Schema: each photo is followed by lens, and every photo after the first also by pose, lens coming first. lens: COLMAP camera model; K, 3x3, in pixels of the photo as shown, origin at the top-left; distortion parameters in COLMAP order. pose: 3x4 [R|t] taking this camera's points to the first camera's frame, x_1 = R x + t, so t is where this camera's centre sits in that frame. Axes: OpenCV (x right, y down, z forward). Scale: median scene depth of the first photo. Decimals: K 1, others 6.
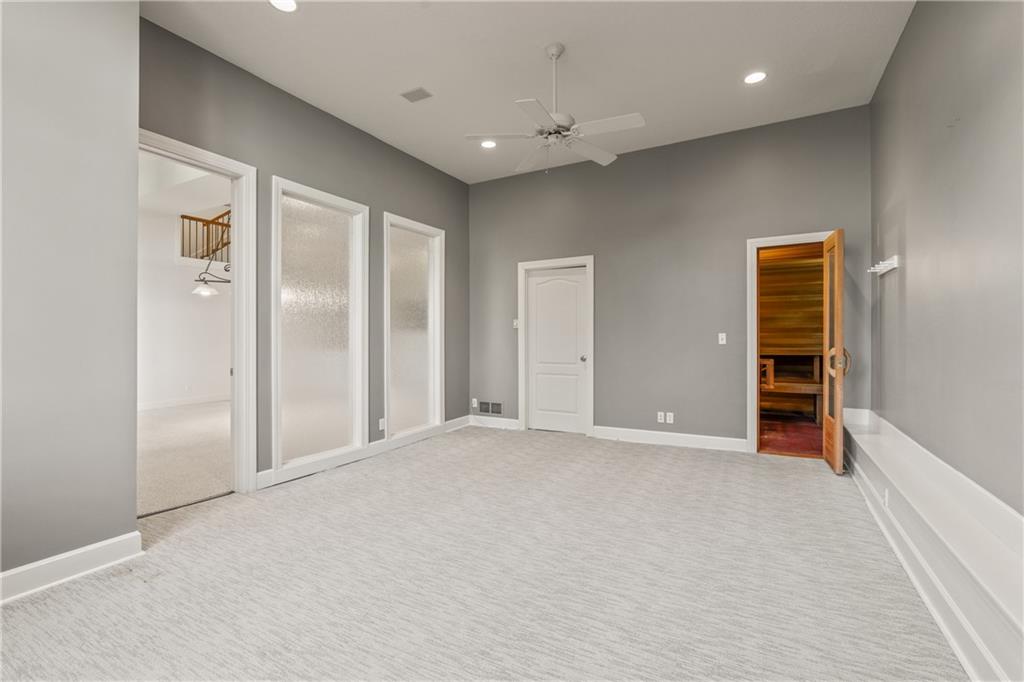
lens RADIAL K [[458.4, 0, 516.7], [0, 458.4, 339.5], [0, 0, 1]] dist [-0.018461, 0.001927]
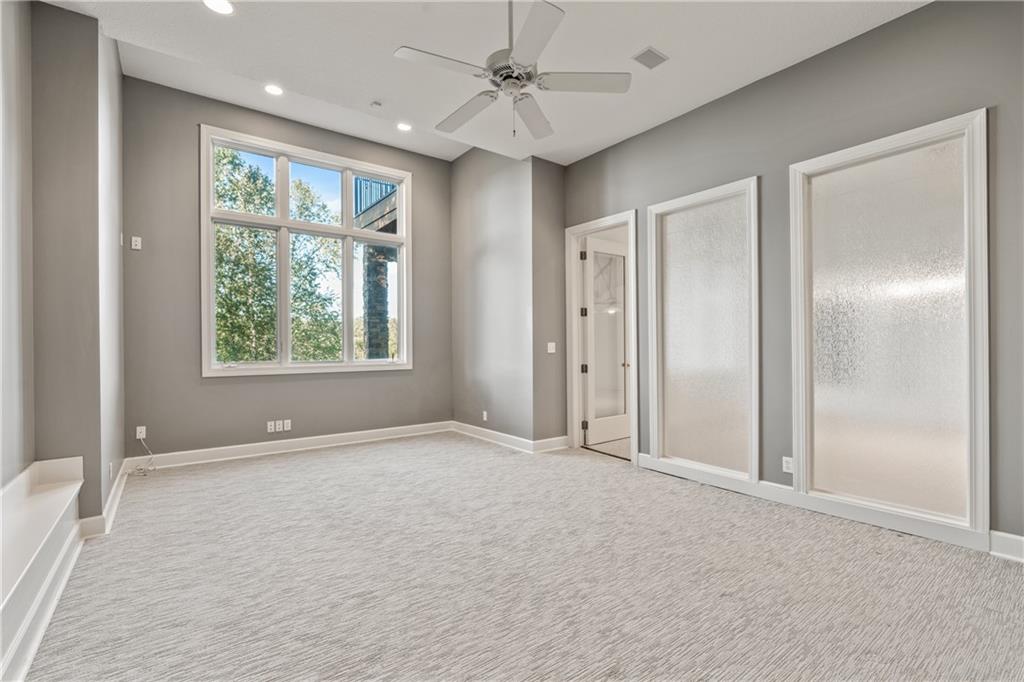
lens RADIAL K [[458.4, 0, 516.9], [0, 458.4, 342.1], [0, 0, 1]] dist [-0.018461, 0.001927]
pose [[-0.412764, 0.001586, -0.910836, 0.624523], [0.003316, 0.999994, 0.000239, -0.010040], [0.910832, -0.002922, -0.412767, 1.070094]]
